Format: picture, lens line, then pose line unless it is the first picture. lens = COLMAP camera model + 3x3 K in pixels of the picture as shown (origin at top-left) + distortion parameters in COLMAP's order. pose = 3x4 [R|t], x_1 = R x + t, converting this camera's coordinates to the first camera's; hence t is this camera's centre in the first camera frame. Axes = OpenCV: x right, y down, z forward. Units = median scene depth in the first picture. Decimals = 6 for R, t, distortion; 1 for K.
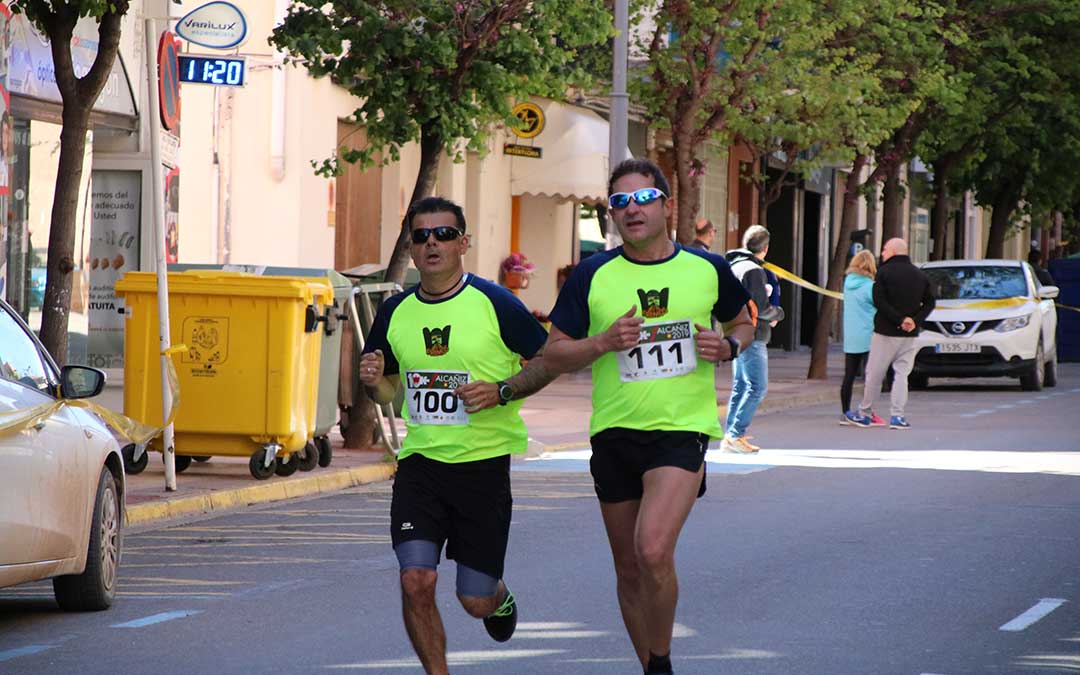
lens RADIAL K [[3045.0, 0, 540.0], [0, 3045.0, 337.5], [0, 0, 1]] dist [0.463550, 1.333189]
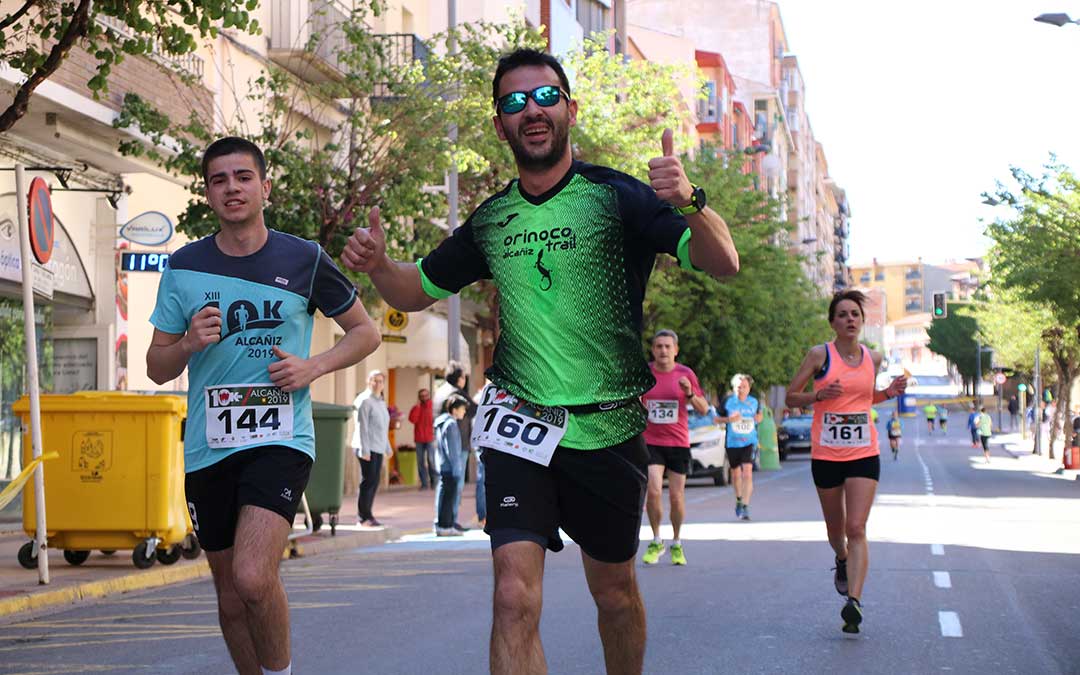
lens RADIAL K [[3045.0, 0, 540.0], [0, 3045.0, 337.5], [0, 0, 1]] dist [0.463550, 1.333189]
pose [[0.997788, -0.029114, 0.059759, -0.016293], [0.030688, 0.999201, -0.025598, -0.013880], [-0.058966, 0.027375, 0.997885, -0.359252]]
